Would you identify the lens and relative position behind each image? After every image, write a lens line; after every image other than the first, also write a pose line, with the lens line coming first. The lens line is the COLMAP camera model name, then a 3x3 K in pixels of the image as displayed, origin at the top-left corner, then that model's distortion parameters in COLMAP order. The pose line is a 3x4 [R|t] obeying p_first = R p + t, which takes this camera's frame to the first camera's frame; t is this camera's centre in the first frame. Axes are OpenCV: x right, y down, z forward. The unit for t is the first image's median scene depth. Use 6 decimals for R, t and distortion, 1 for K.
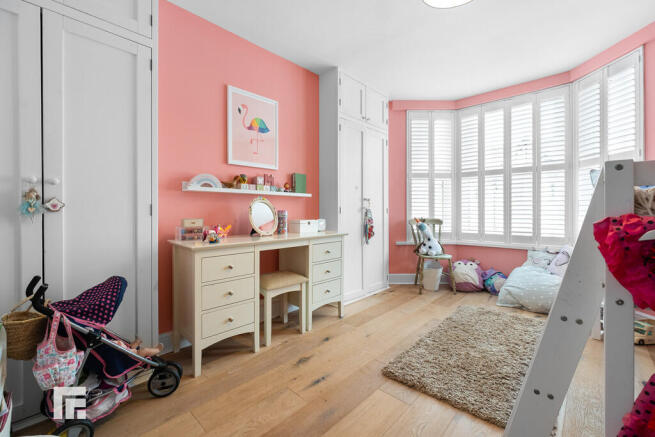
lens RADIAL K [[280.0, 0, 326.4], [0, 280.0, 204.2], [0, 0, 1]] dist [-0.000746, -0.000014]
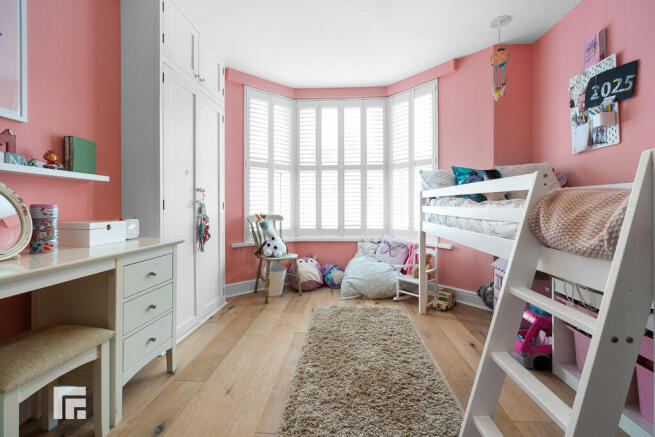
lens RADIAL K [[280.0, 0, 326.4], [0, 280.0, 204.2], [0, 0, 1]] dist [-0.000746, -0.000014]
pose [[0.765645, 0.003675, 0.643253, -0.075855], [-0.014214, 0.999836, 0.011207, 0.007660], [-0.643106, -0.017723, 0.765572, 0.248141]]
